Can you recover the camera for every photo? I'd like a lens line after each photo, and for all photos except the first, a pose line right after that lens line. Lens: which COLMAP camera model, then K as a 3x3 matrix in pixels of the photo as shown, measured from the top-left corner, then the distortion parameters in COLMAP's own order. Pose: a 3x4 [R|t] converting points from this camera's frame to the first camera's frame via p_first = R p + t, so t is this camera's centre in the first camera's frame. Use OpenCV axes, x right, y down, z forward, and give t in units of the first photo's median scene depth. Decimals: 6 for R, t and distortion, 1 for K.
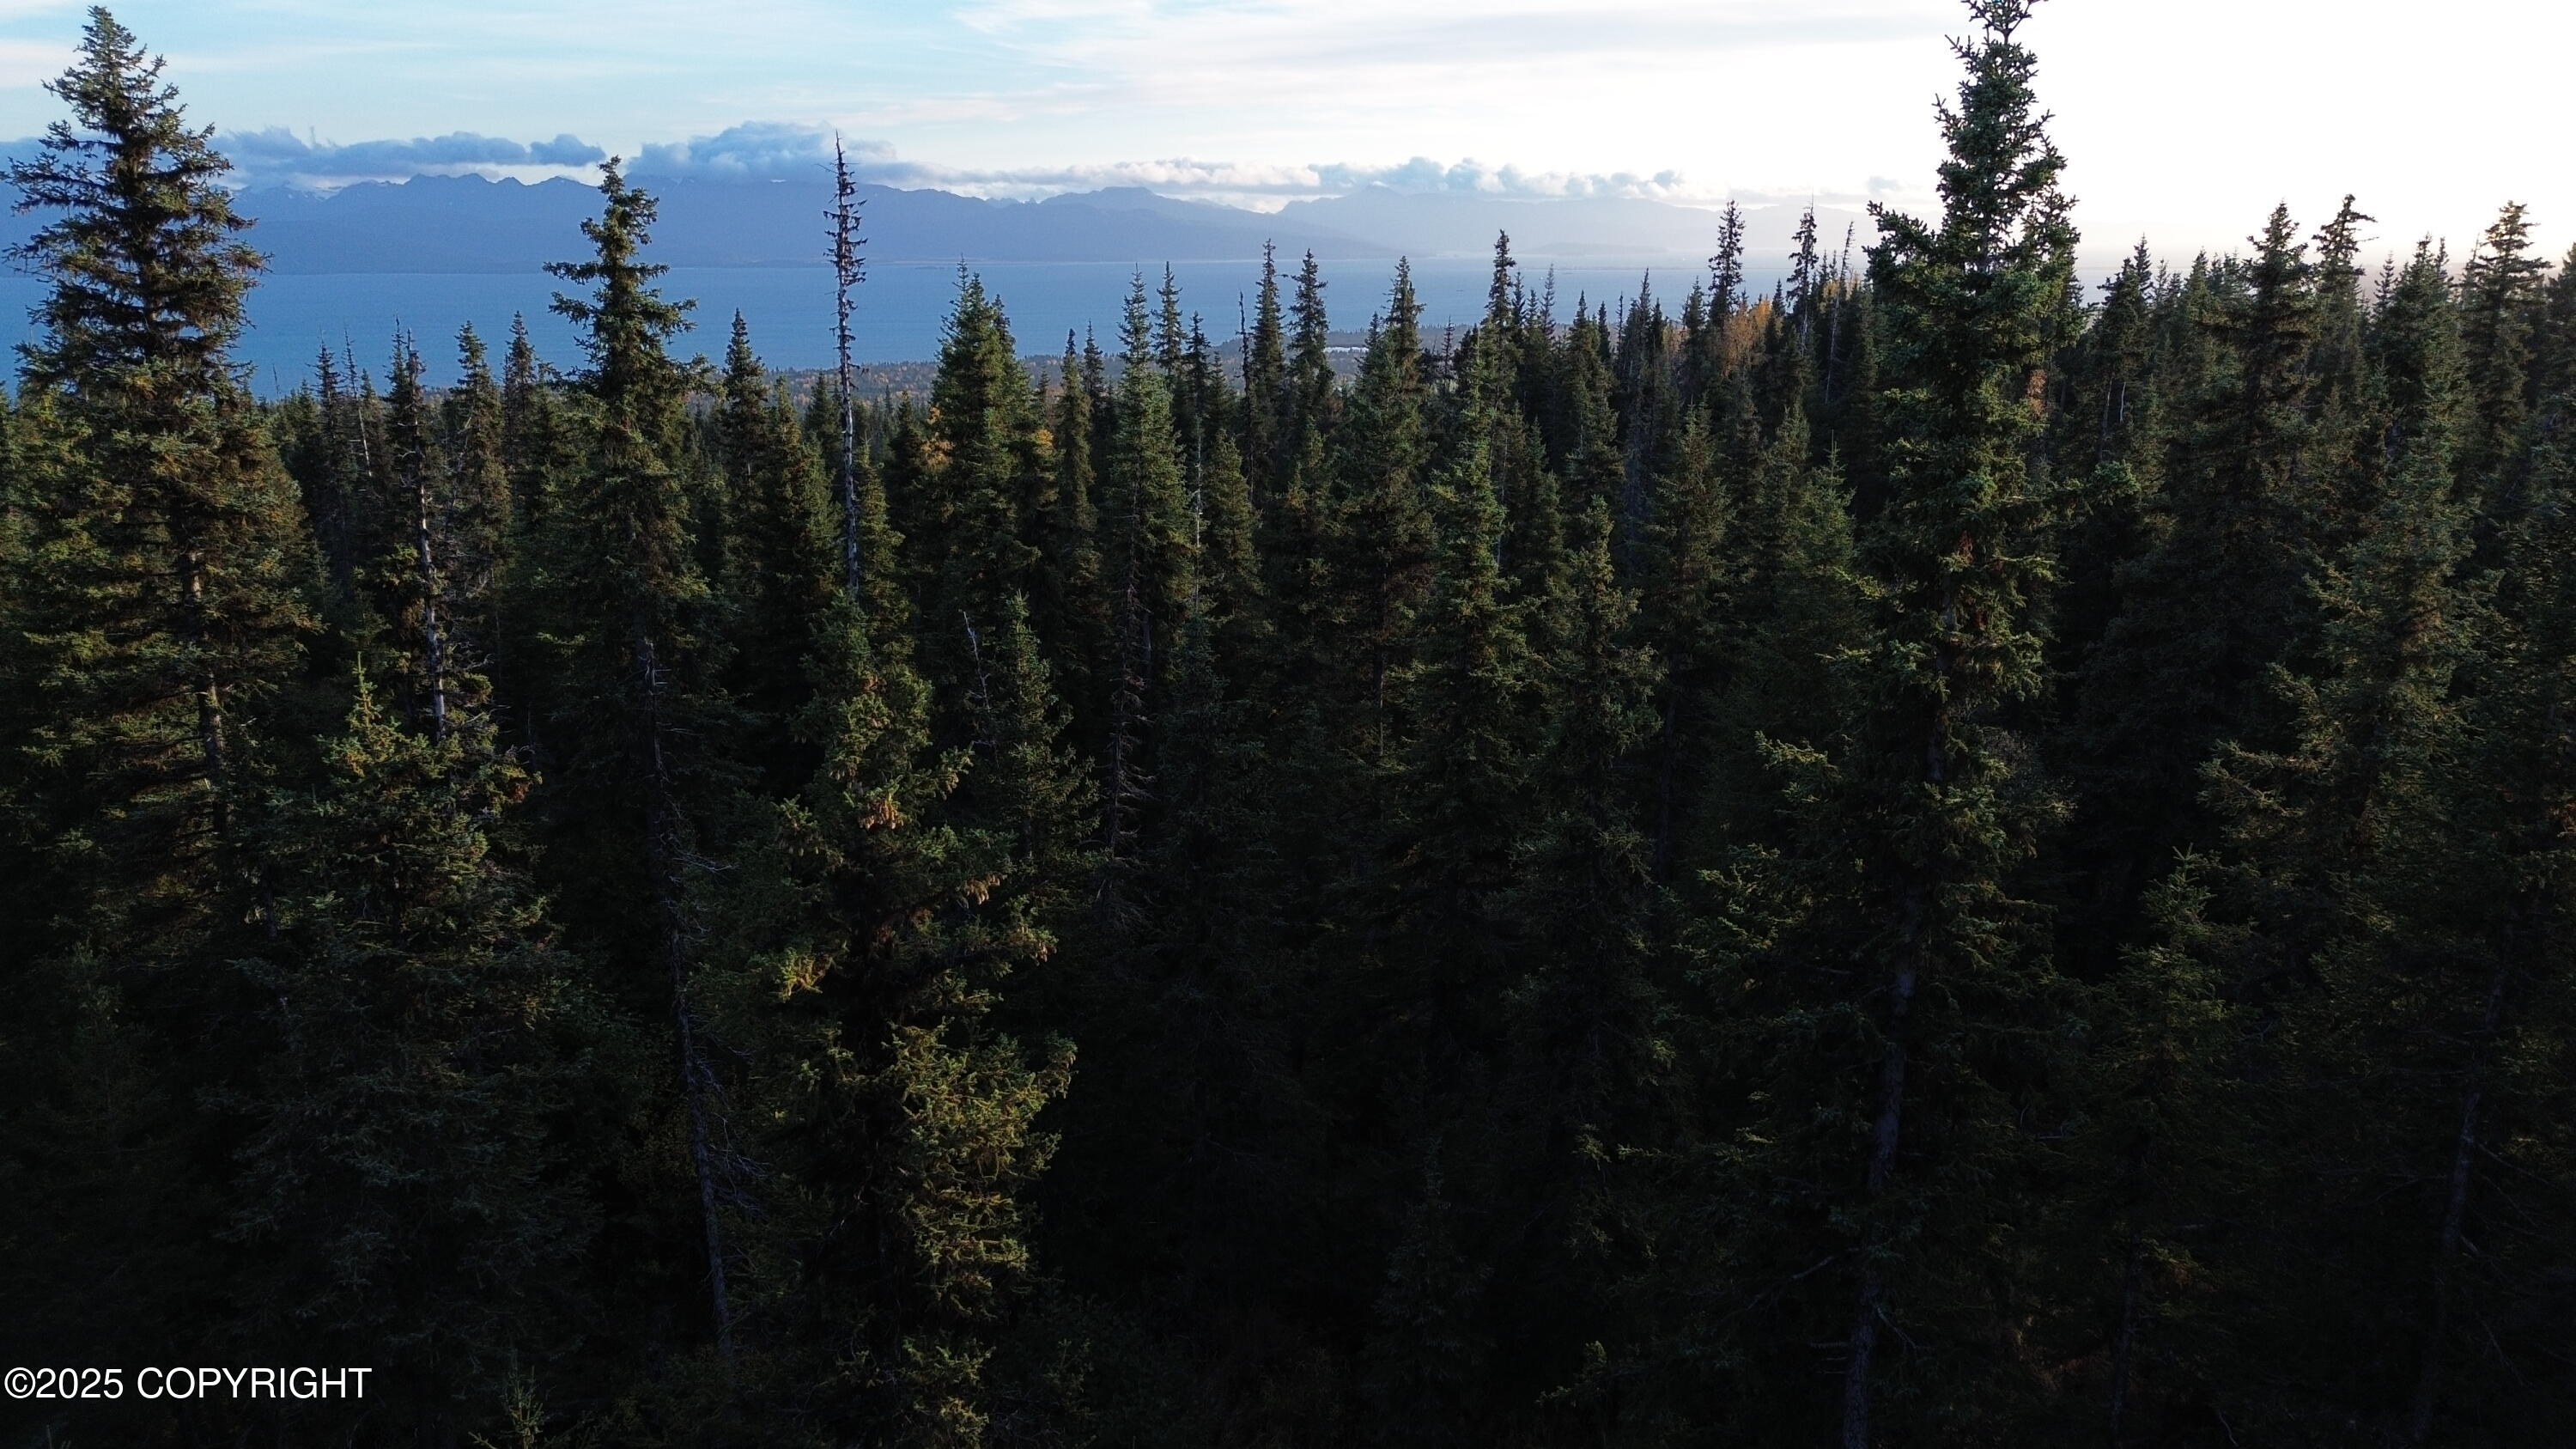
lens RADIAL K [[1813.8, 0, 1291.4], [0, 1813.8, 725.3], [0, 0, 1]] dist [0.090146, -0.095756]
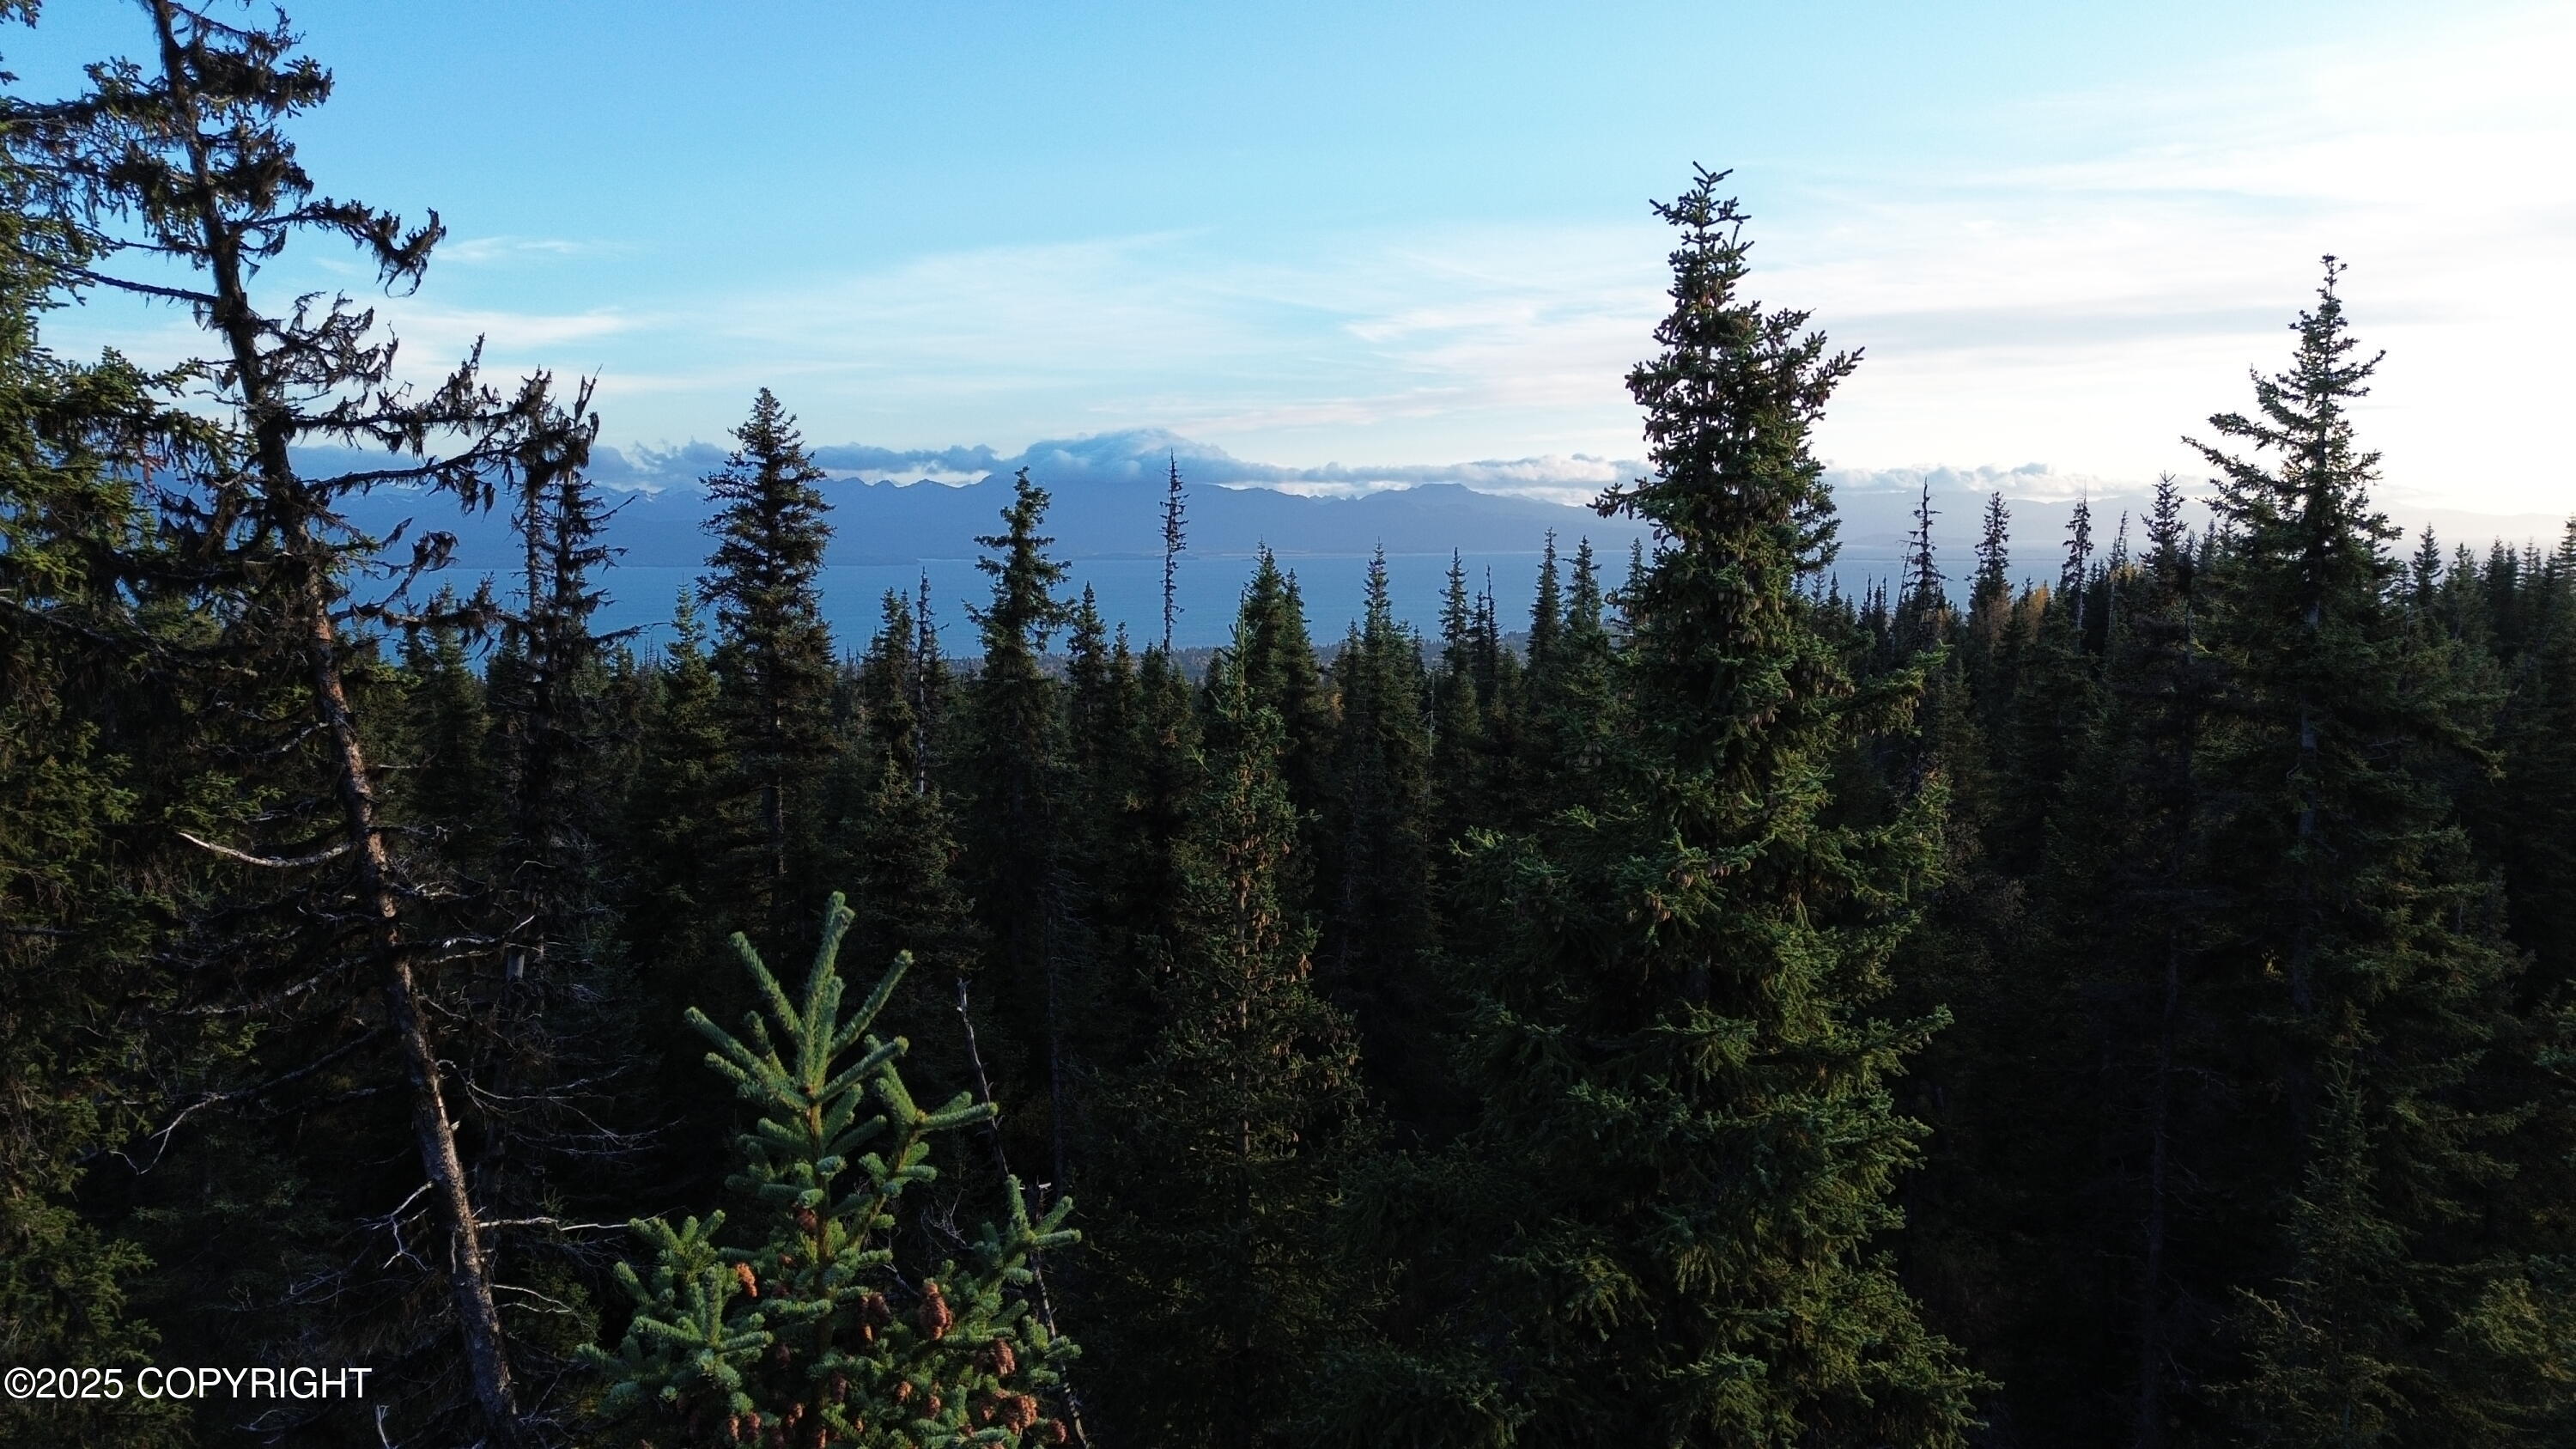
lens RADIAL K [[1813.2, 0, 1288.0], [0, 1813.2, 724.5], [0, 0, 1]] dist [0.163358, -0.417831]
pose [[0.985402, 0.017785, -0.169314, 0.088473], [-0.043660, 0.987667, -0.150356, 0.102316], [0.164551, 0.155553, 0.974026, -0.345537]]
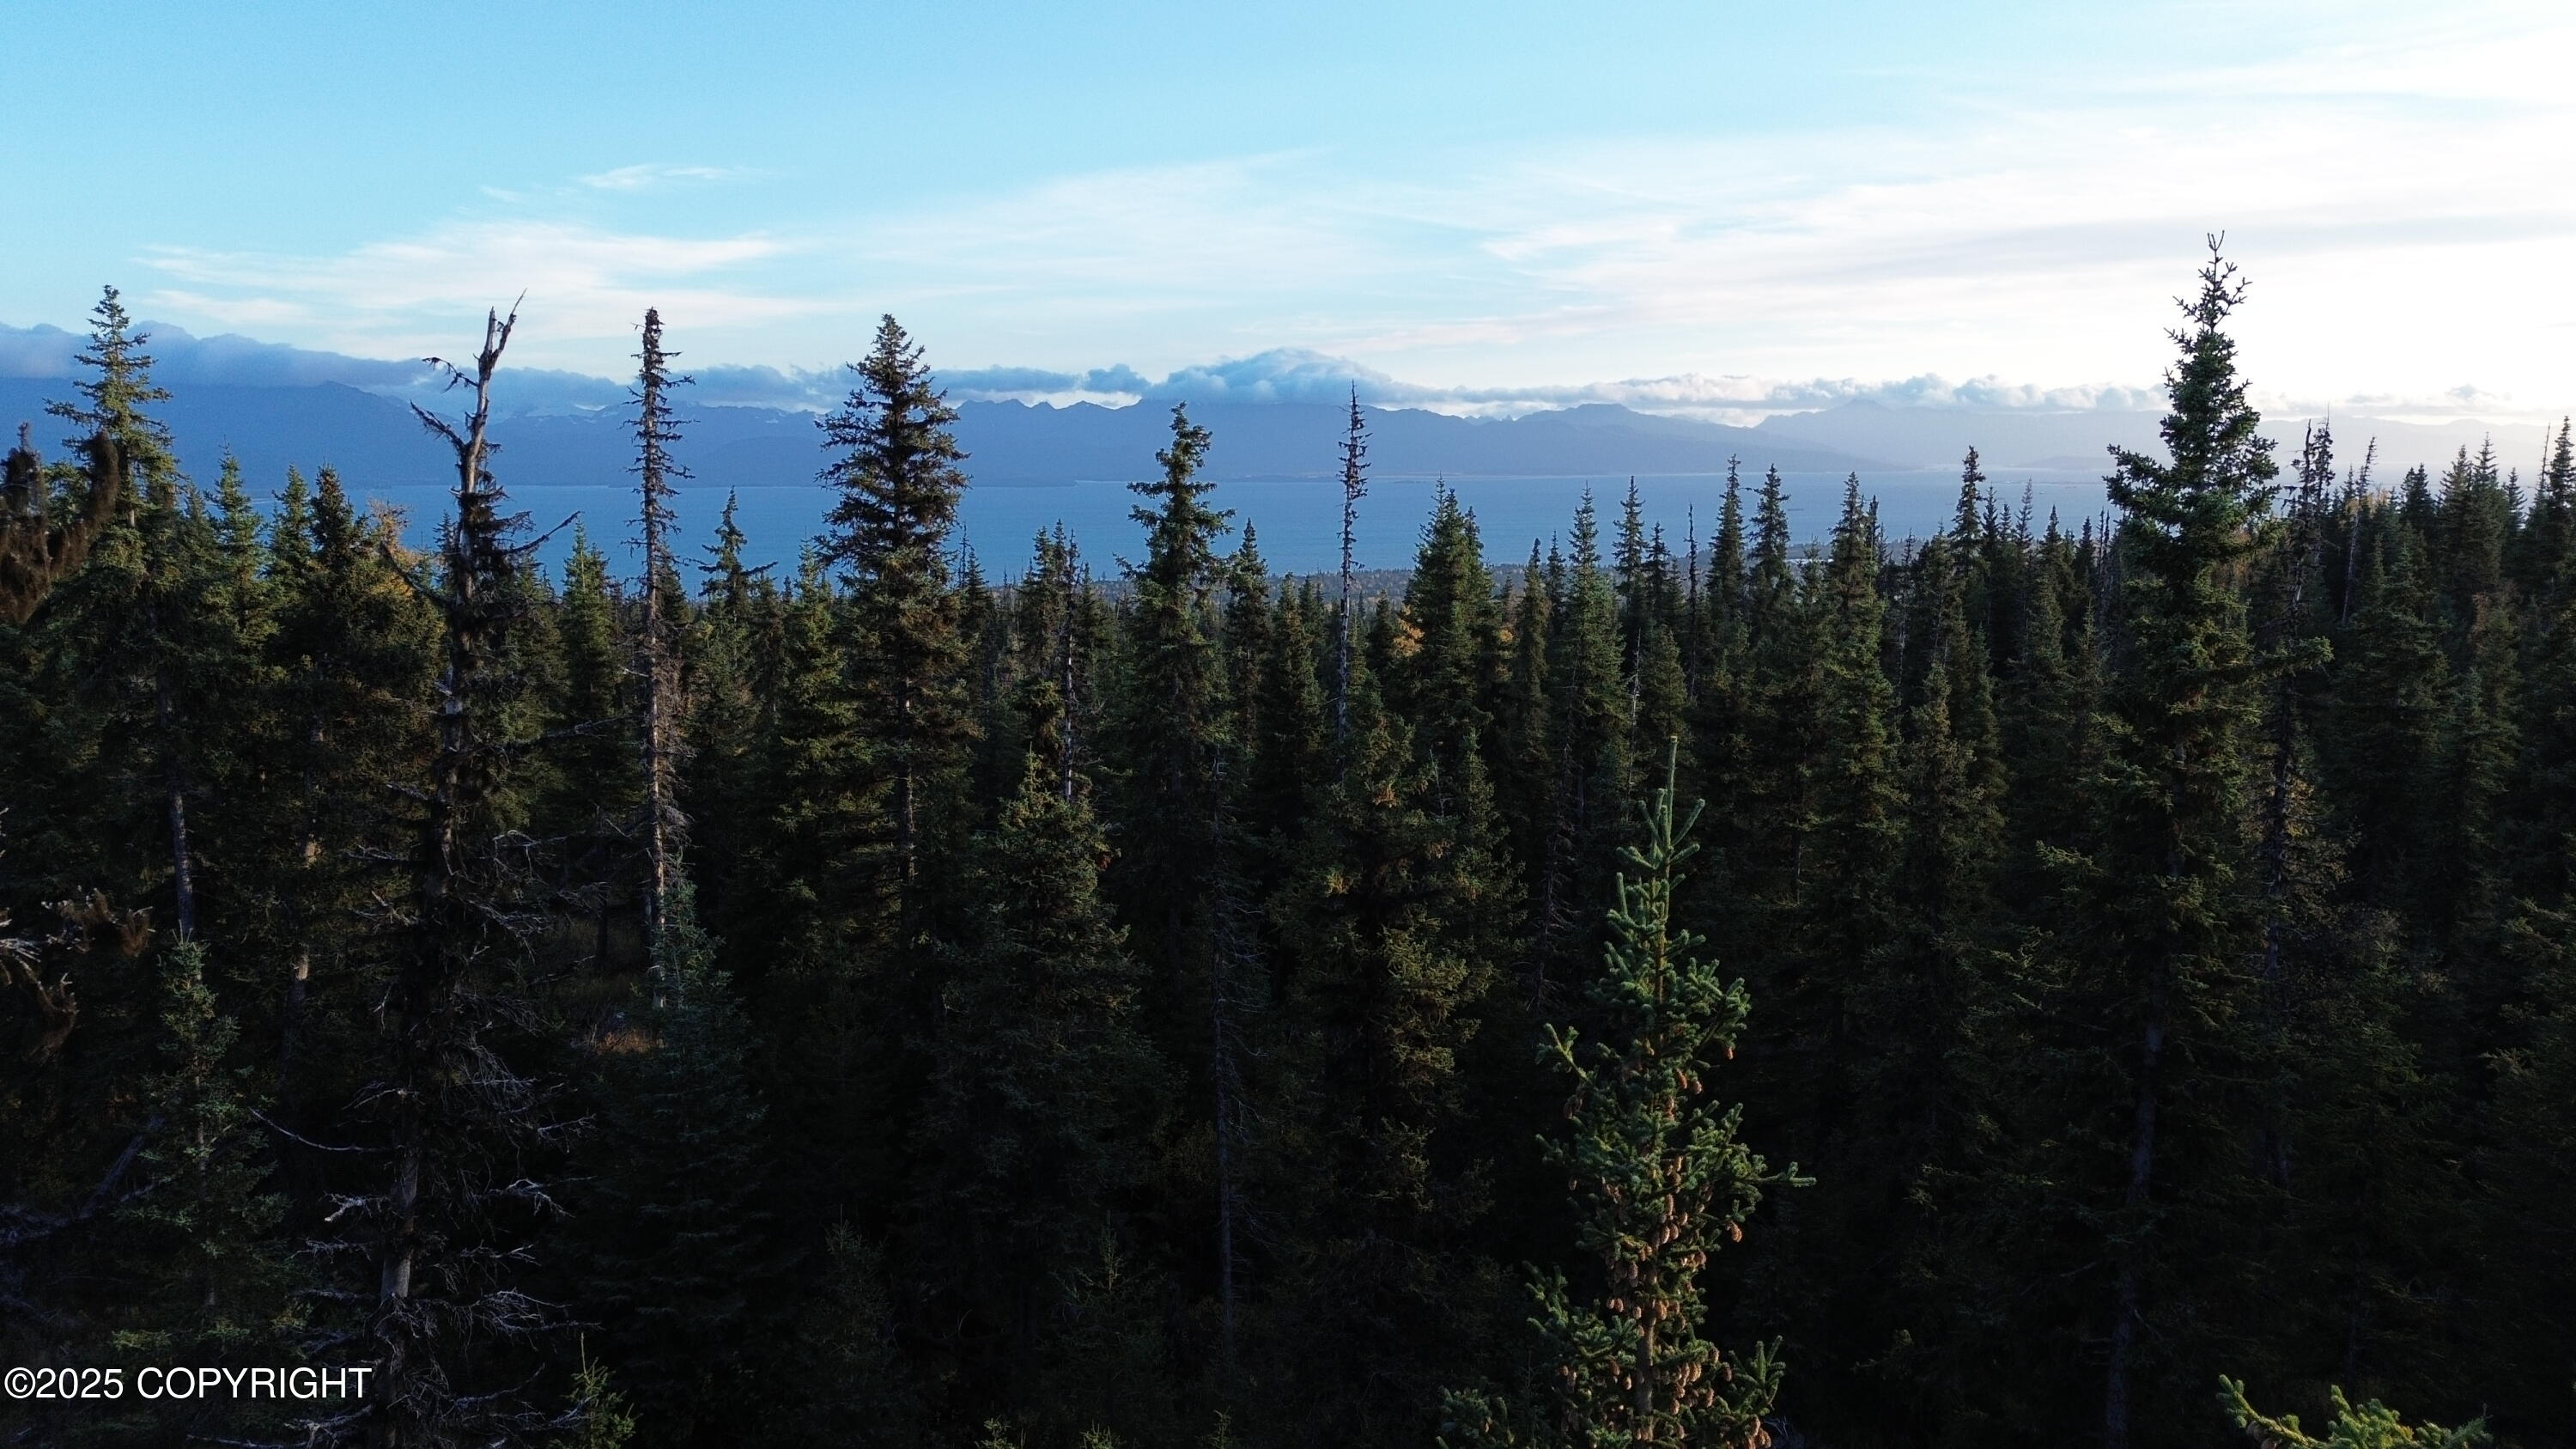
lens RADIAL K [[1820.8, 0, 1296.0], [0, 1820.8, 727.3], [0, 0, 1]] dist [0.084485, -0.085207]
pose [[0.968966, 0.038673, -0.244151, 0.030041], [-0.065533, 0.992534, -0.102864, 0.045791], [0.238351, 0.115672, 0.964266, -0.193231]]
